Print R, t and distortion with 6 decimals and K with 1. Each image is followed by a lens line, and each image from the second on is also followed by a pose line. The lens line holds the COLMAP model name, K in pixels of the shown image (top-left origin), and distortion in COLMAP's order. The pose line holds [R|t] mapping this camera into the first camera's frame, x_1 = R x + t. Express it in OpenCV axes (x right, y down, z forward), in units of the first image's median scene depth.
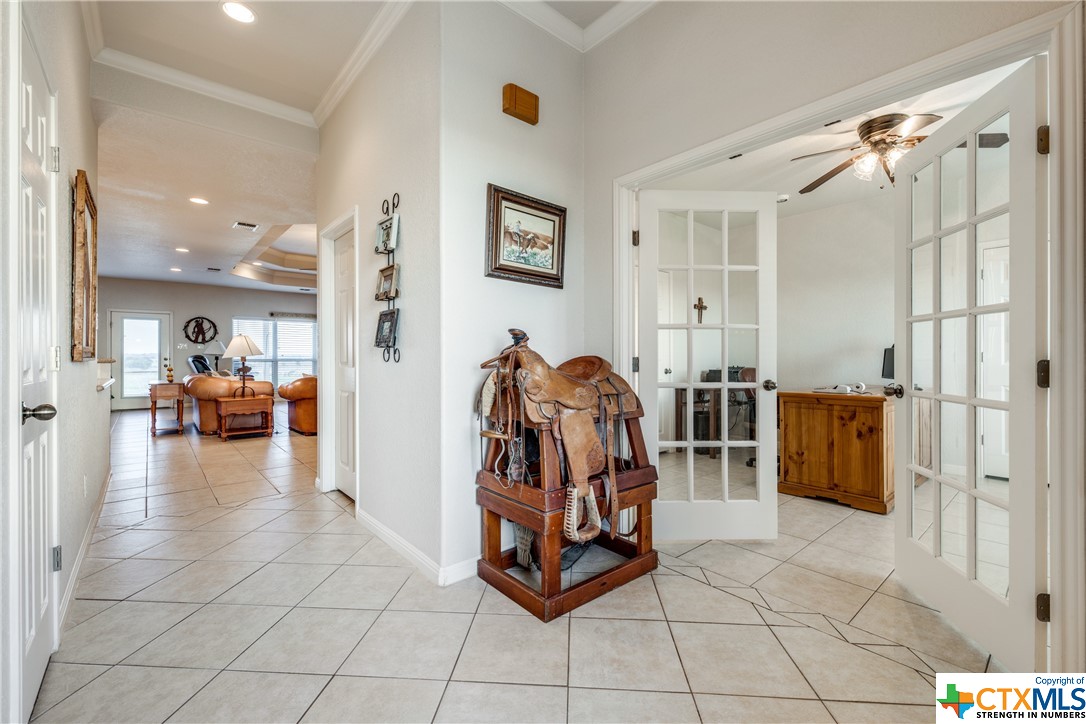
lens RADIAL K [[448.8, 0, 546.2], [0, 448.8, 358.7], [0, 0, 1]] dist [0.001878, 0.000093]
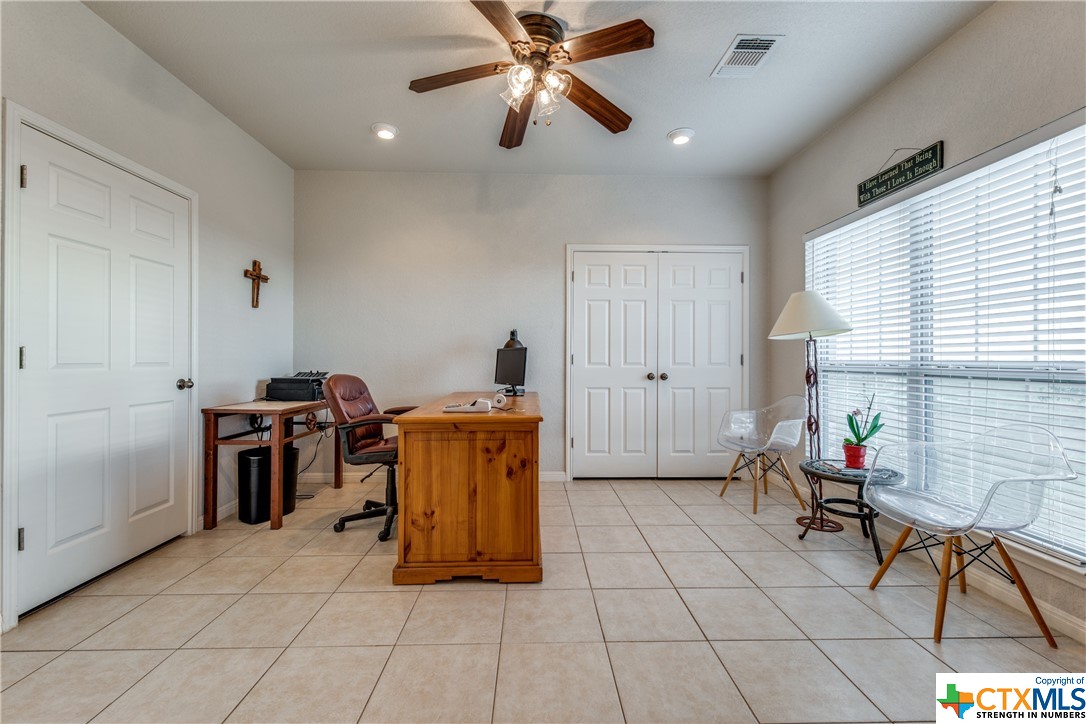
lens RADIAL K [[448.8, 0, 544.8], [0, 448.8, 357.3], [0, 0, 1]] dist [0.001878, 0.000093]
pose [[0.629274, 0.007346, 0.777149, 0.188438], [-0.003051, 0.999971, -0.006982, -0.001418], [-0.777178, 0.002023, 0.629278, 0.501096]]
